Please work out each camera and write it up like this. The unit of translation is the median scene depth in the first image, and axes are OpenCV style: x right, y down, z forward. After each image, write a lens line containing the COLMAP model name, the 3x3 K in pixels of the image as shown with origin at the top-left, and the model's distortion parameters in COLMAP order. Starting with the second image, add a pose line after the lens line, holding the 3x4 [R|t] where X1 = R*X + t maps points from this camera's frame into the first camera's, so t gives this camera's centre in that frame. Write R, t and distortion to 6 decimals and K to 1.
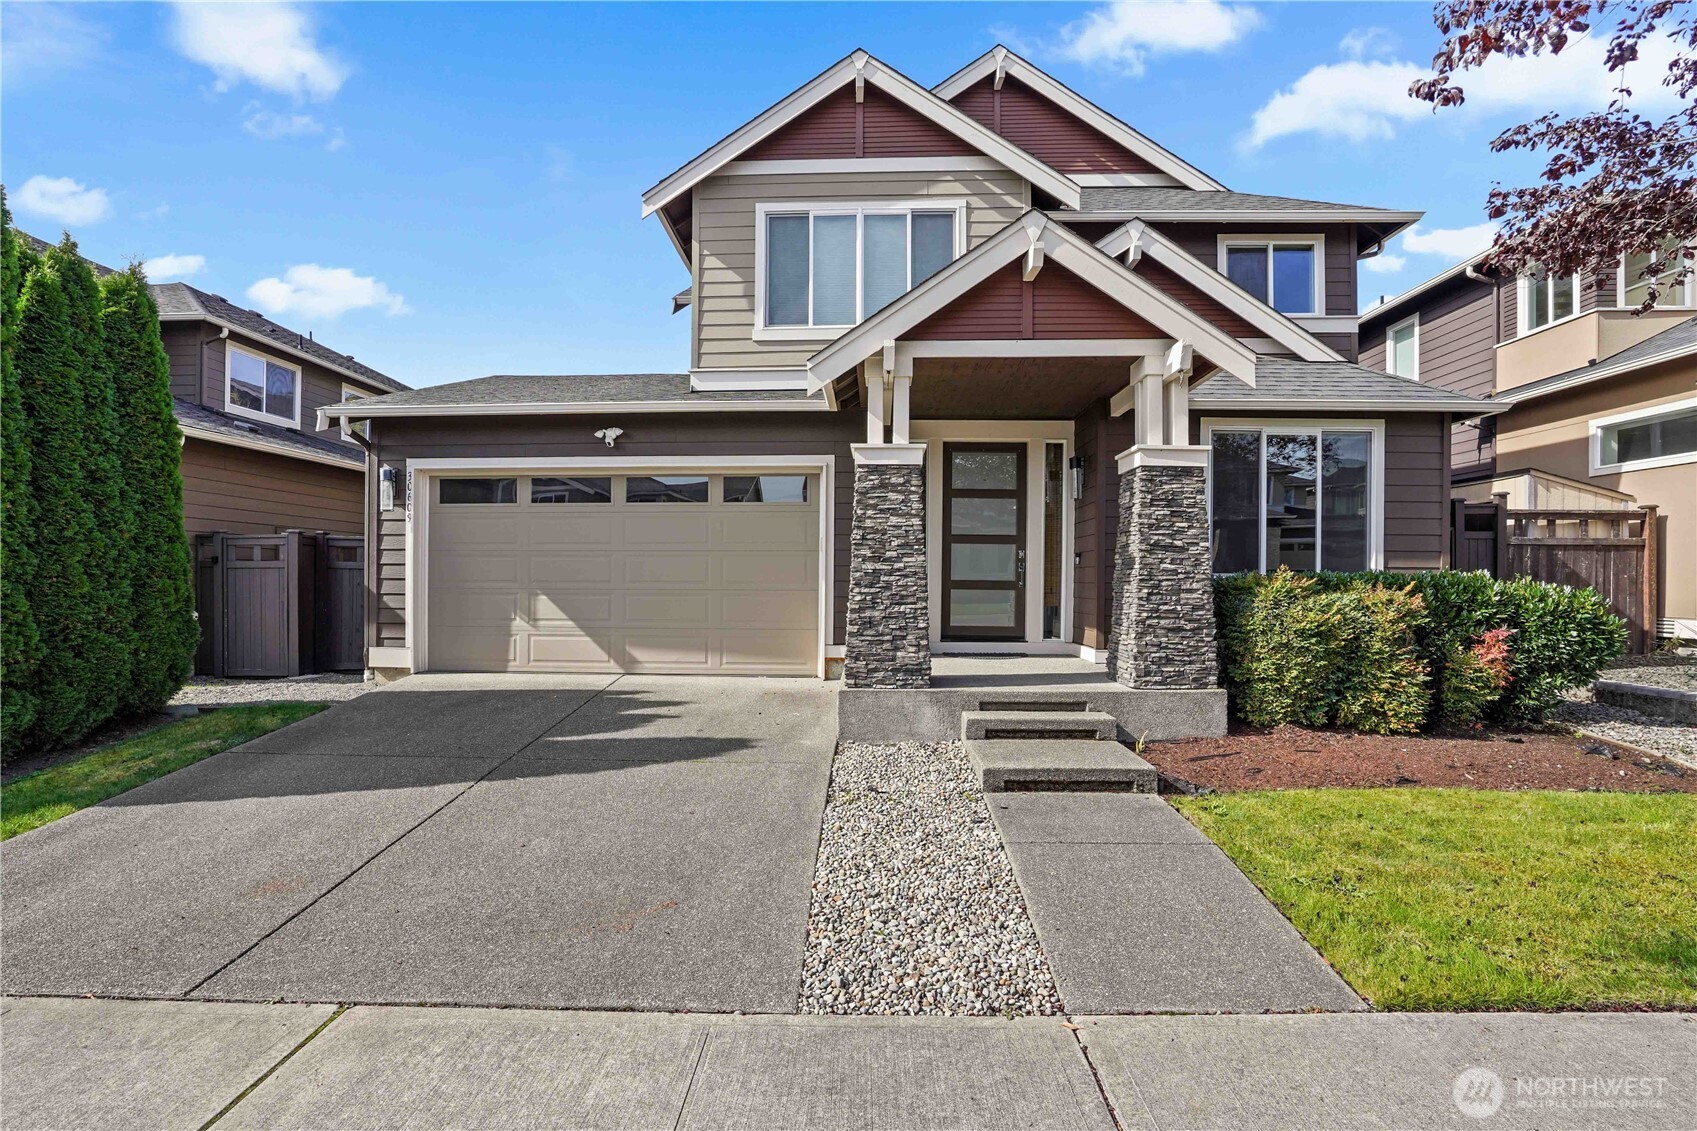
lens RADIAL K [[793.0, 0, 864.6], [0, 793.0, 577.8], [0, 0, 1]] dist [-0.049809, 0.017629]
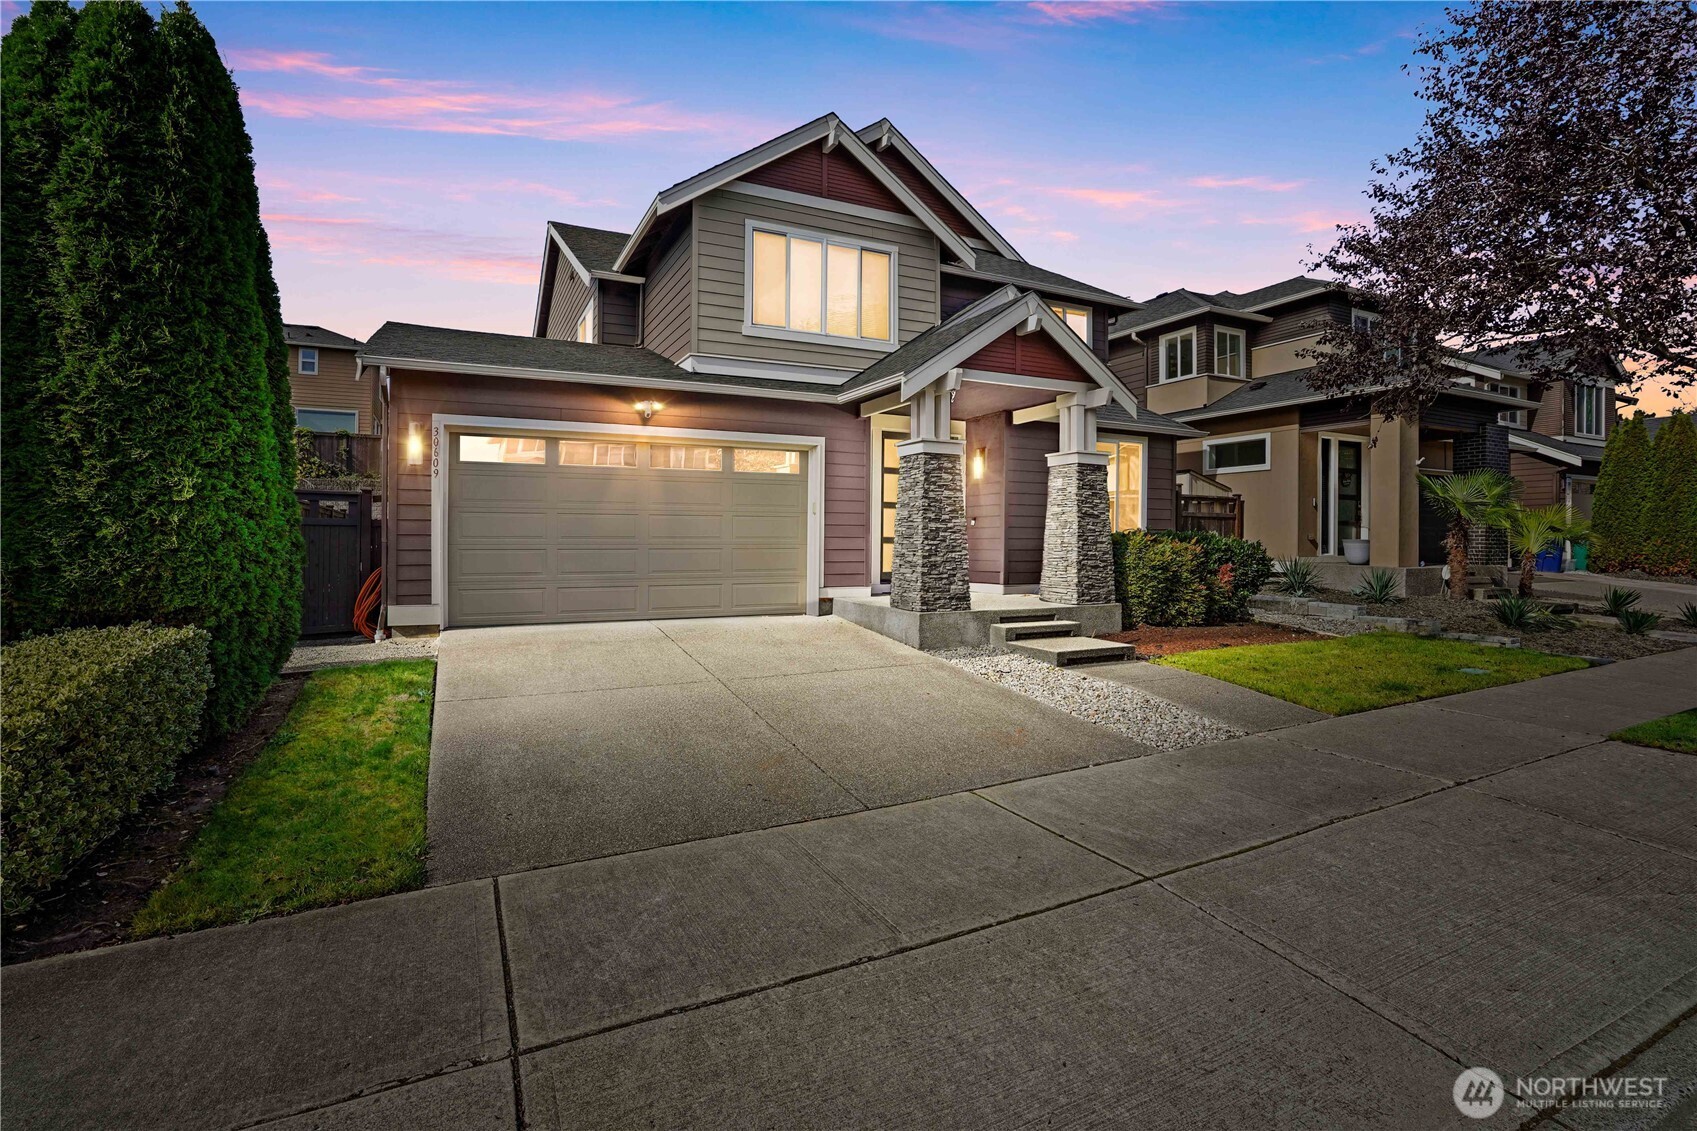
lens RADIAL K [[793.0, 0, 849.9], [0, 793.0, 540.9], [0, 0, 1]] dist [-0.049809, 0.017629]
pose [[0.877487, 0.000125, 0.479600, -0.795737], [0.000233, 1.000000, -0.000687, 0.013955], [-0.479600, 0.000715, 0.877487, -0.160357]]
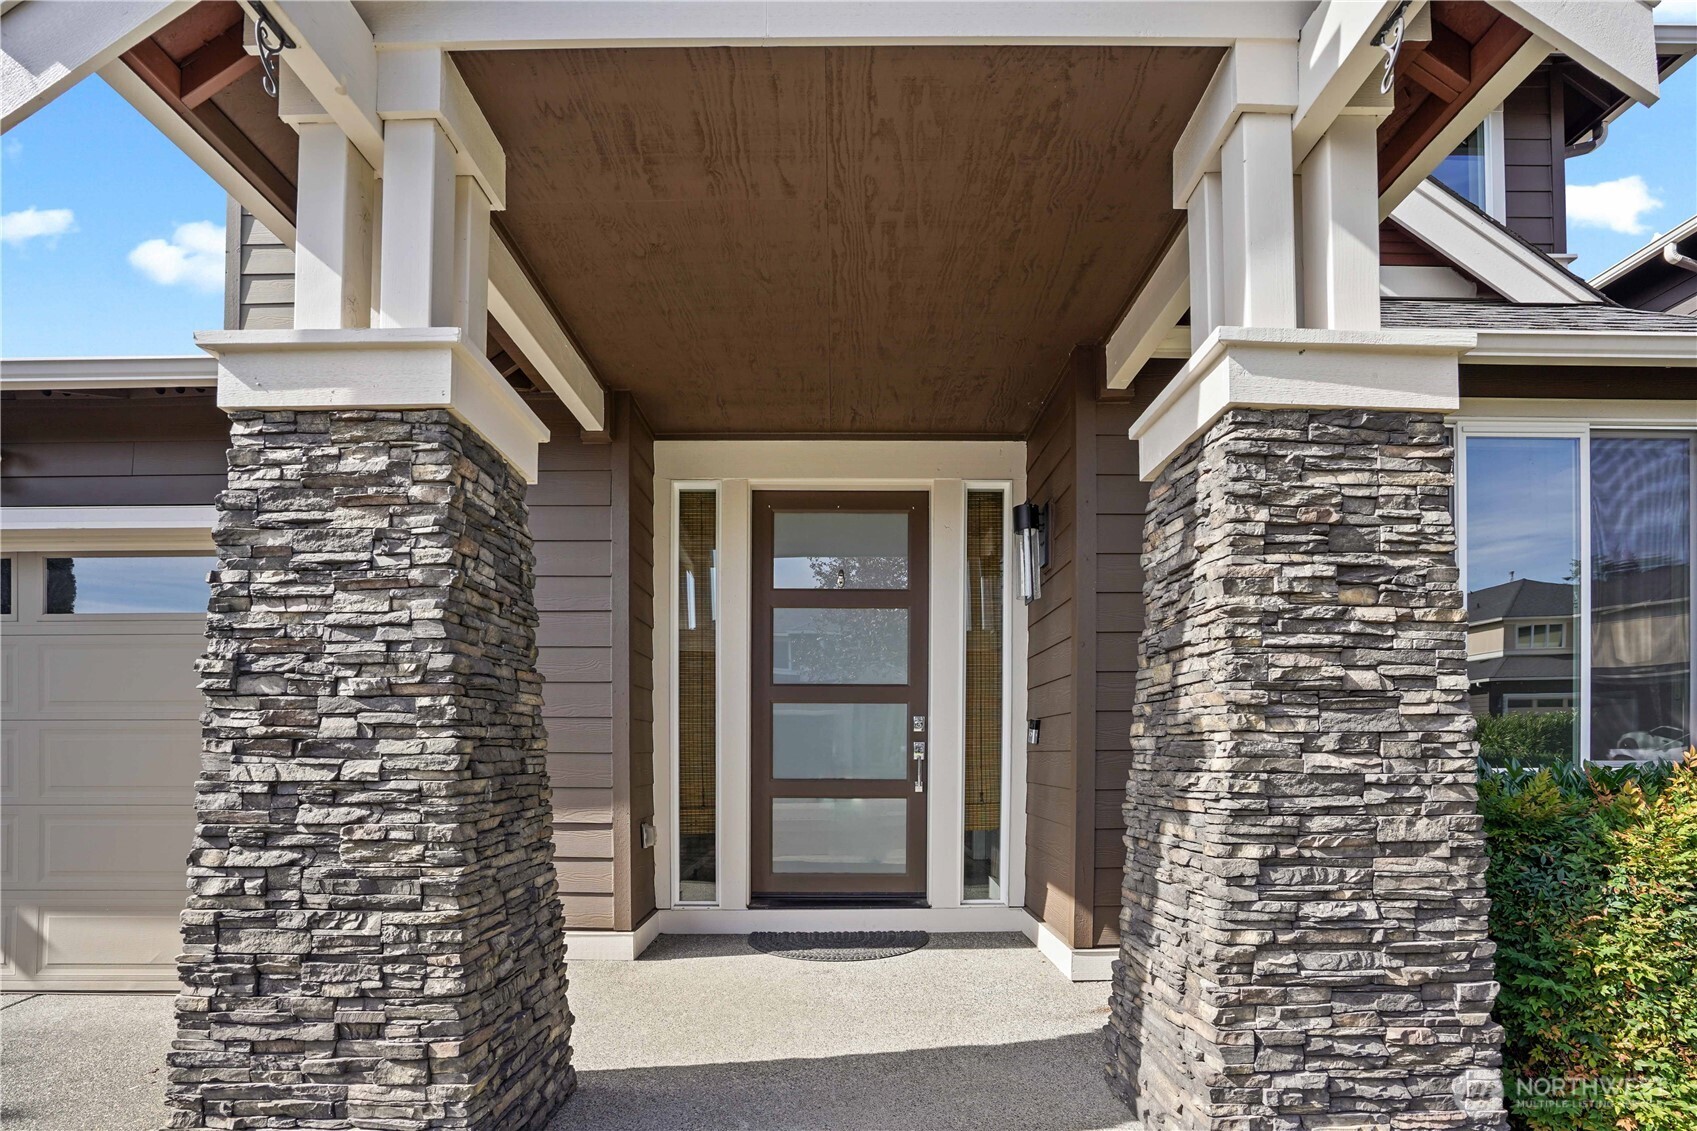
lens RADIAL K [[793.0, 0, 881.2], [0, 793.0, 686.8], [0, 0, 1]] dist [-0.049809, 0.017629]
pose [[0.999408, -0.008527, 0.033320, 0.215011], [0.008422, 0.999959, 0.003304, -0.043225], [-0.033347, -0.003022, 0.999439, 0.722193]]
